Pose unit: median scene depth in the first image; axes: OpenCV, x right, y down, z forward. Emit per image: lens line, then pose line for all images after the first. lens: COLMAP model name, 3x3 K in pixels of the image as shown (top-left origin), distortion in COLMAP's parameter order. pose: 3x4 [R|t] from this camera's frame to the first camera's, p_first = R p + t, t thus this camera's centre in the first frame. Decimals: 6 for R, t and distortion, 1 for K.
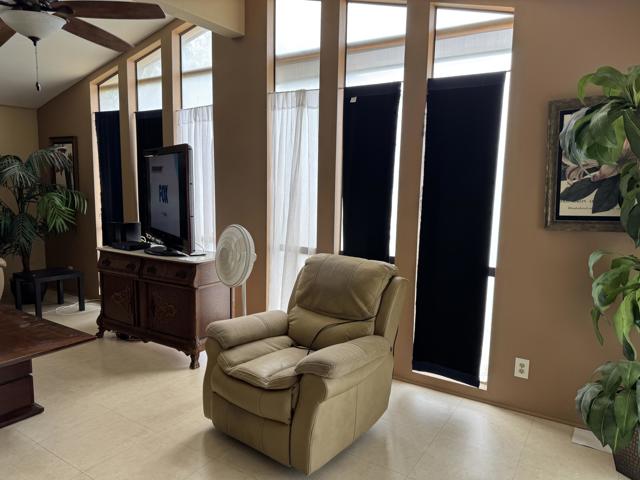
lens RADIAL K [[451.3, 0, 319.4], [0, 451.3, 243.3], [0, 0, 1]] dist [0.082964, -0.101867]
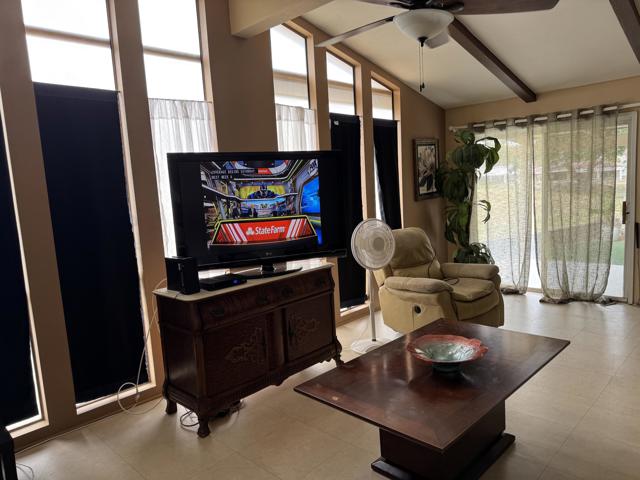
lens RADIAL K [[451.3, 0, 319.4], [0, 451.3, 243.3], [0, 0, 1]] dist [0.082964, -0.101867]
pose [[0.197384, -0.150917, 0.968640, -1.200604], [0.189029, 0.975396, 0.113450, -0.120112], [-0.961929, 0.160708, 0.221056, 0.751737]]
